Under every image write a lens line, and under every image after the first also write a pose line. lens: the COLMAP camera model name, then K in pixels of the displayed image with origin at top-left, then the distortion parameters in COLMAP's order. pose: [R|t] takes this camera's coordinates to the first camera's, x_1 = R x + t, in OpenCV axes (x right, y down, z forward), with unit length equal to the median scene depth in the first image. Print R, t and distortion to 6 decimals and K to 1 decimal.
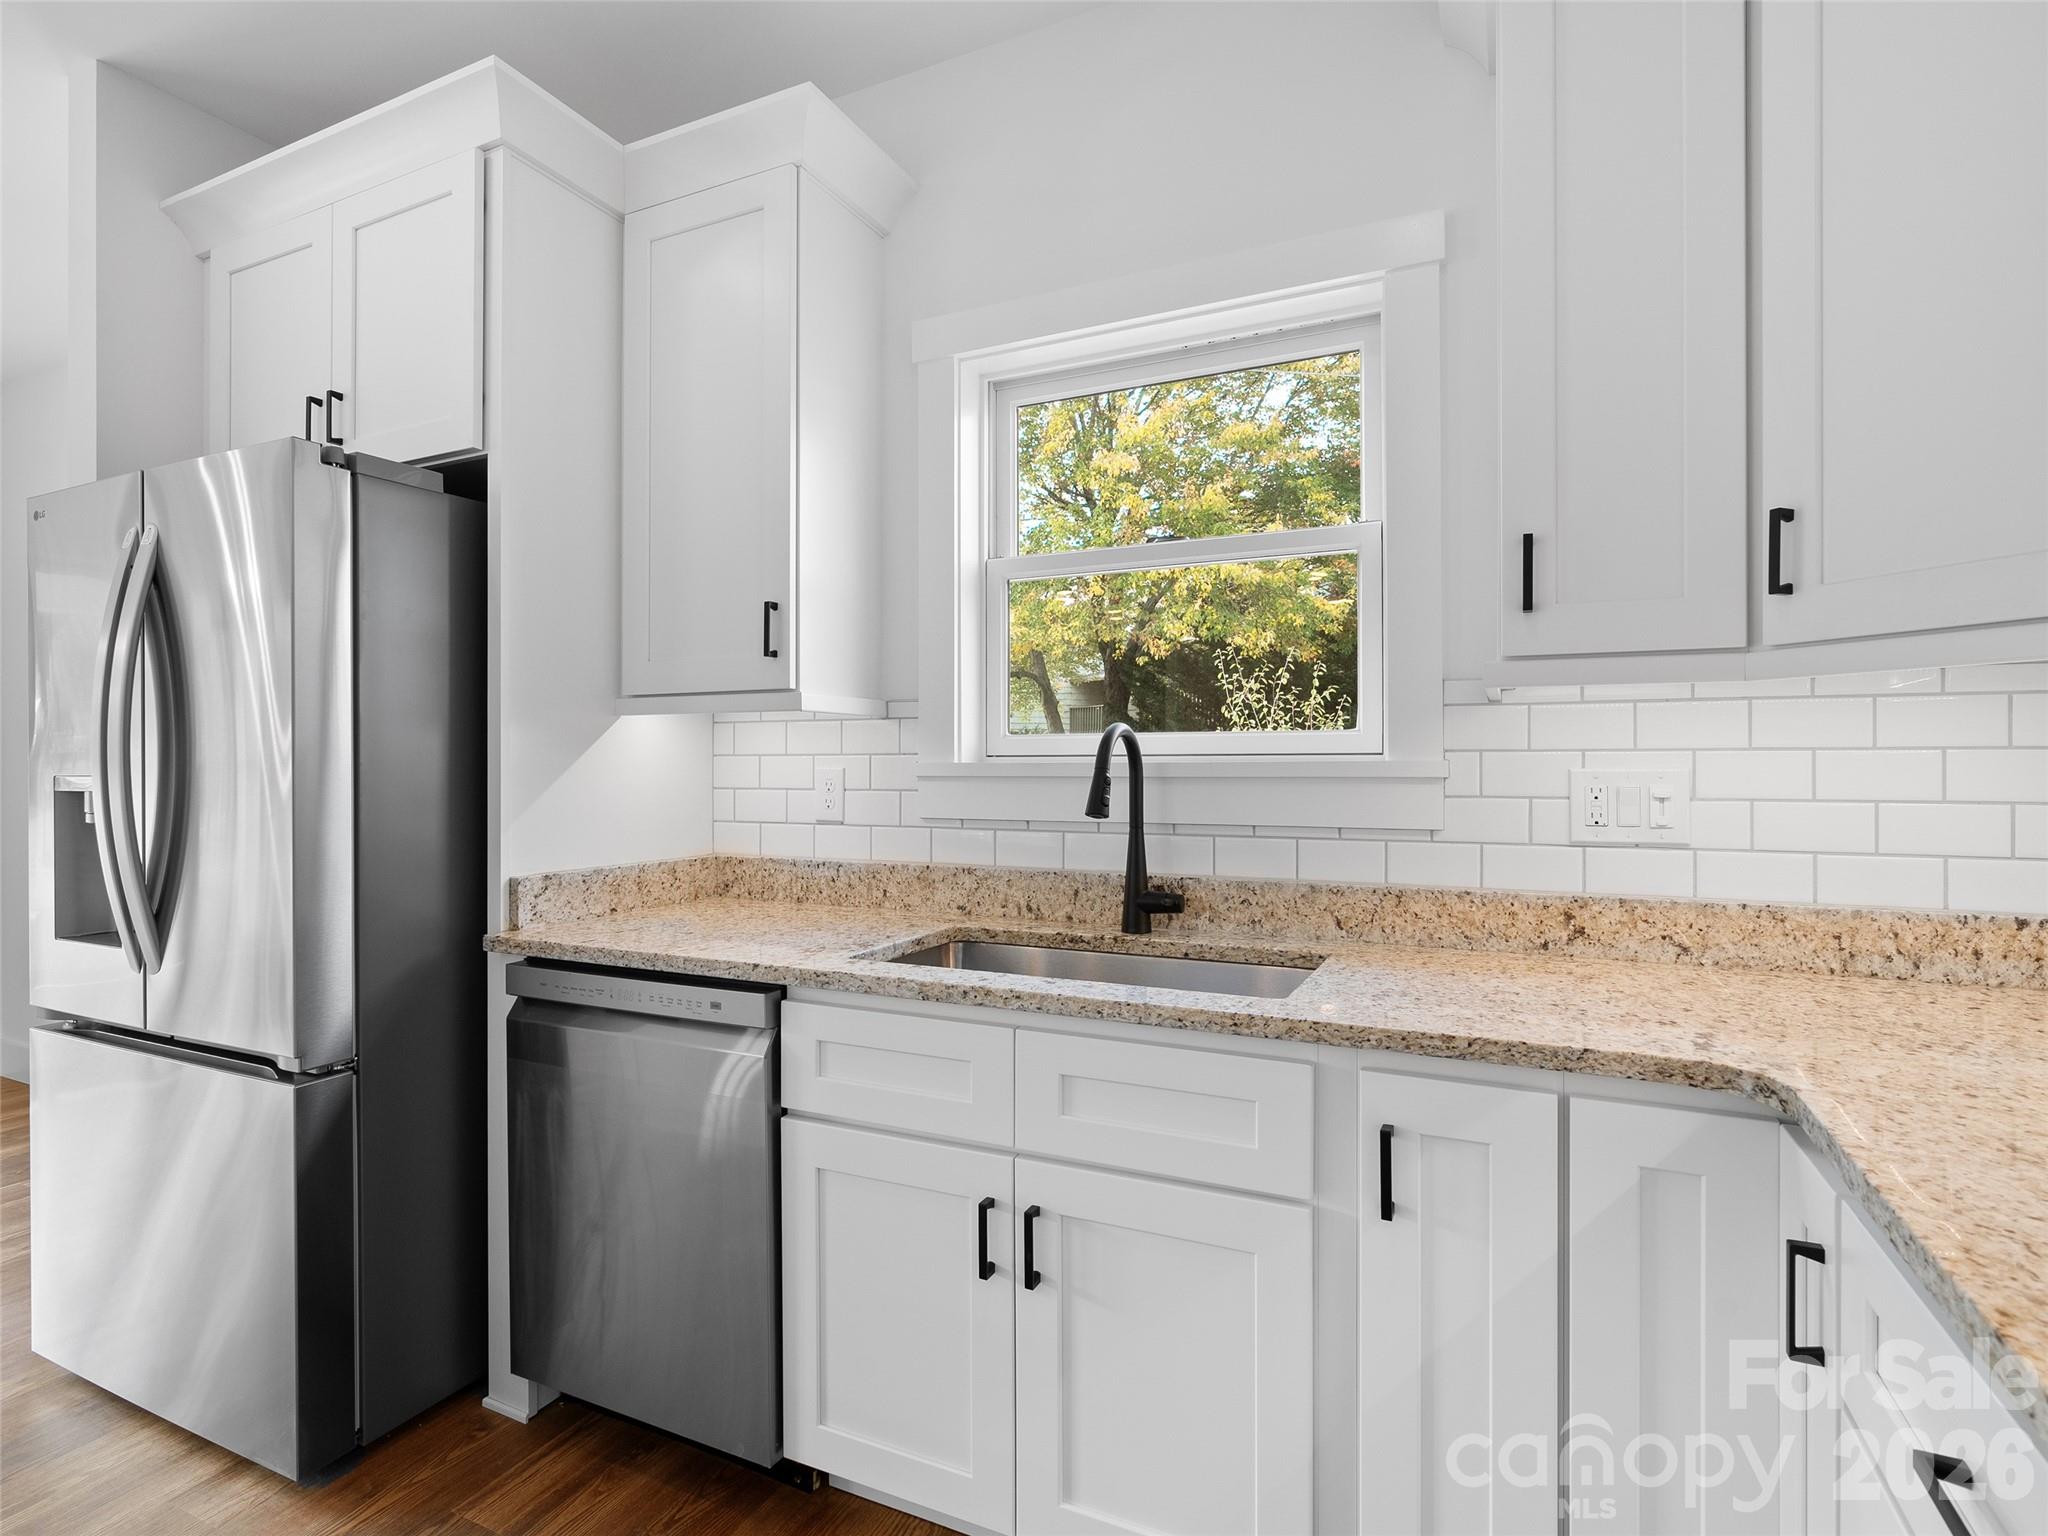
lens RADIAL K [[1039.3, 0, 1017.9], [0, 1039.3, 766.6], [0, 0, 1]] dist [-0.007266, 0.001632]
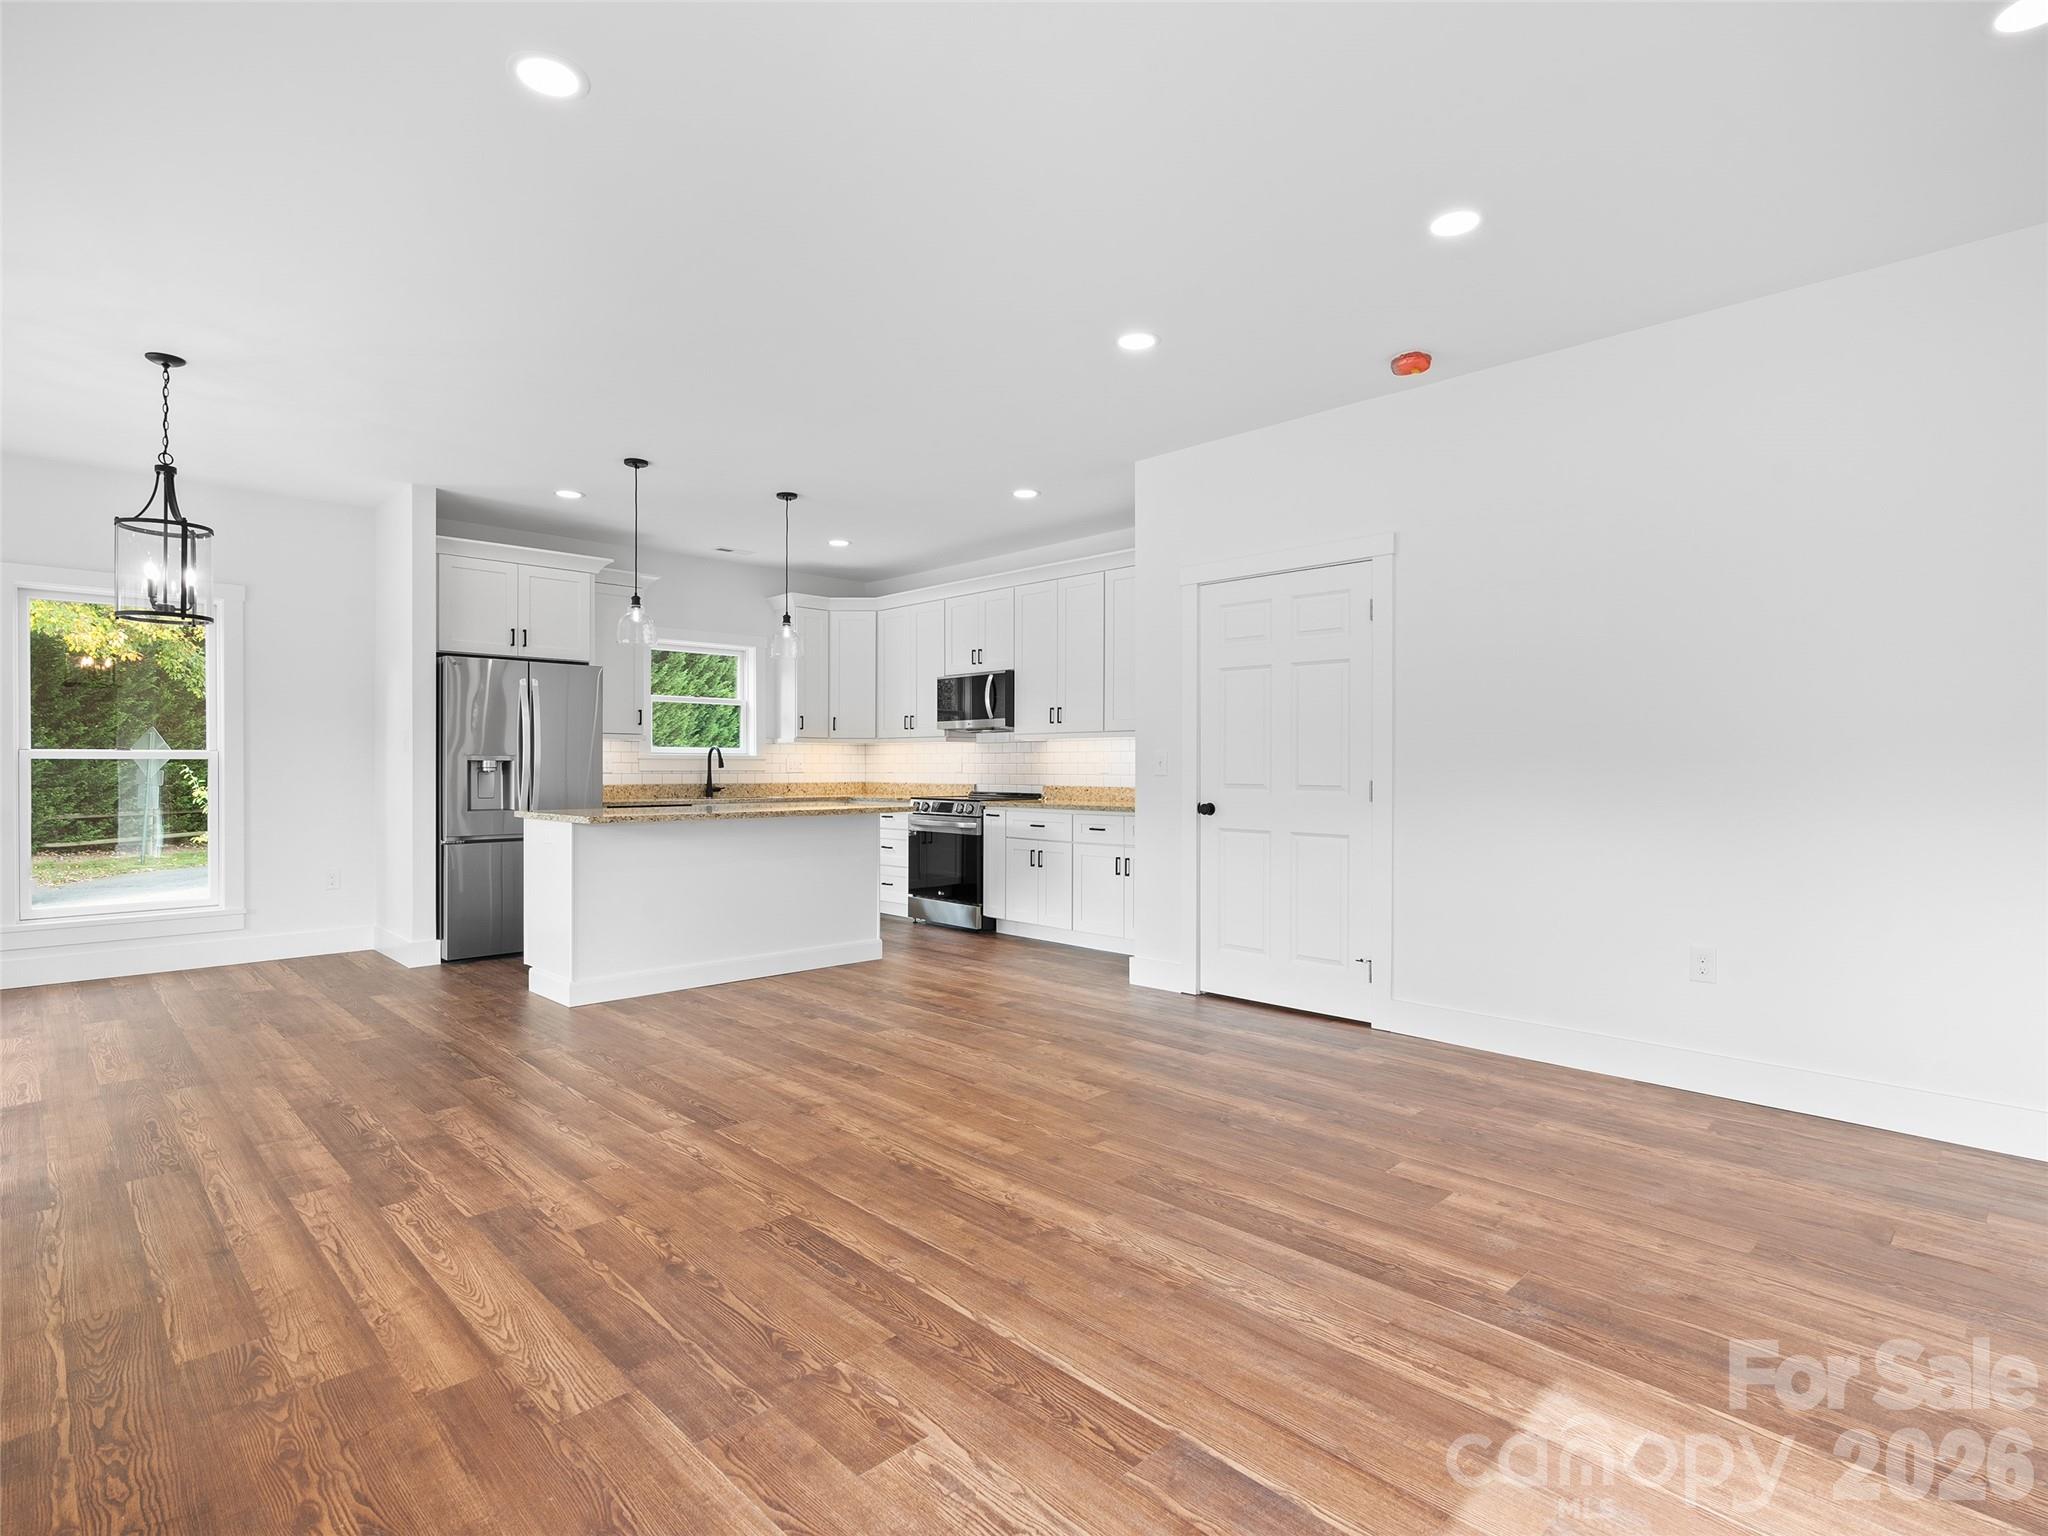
lens RADIAL K [[1039.3, 0, 1017.9], [0, 1039.3, 766.6], [0, 0, 1]] dist [-0.007266, 0.001632]
pose [[0.345124, 0.001305, 0.938556, -3.445494], [-0.000844, 0.999999, -0.001080, 0.046643], [-0.938557, -0.000419, 0.345125, -1.598389]]
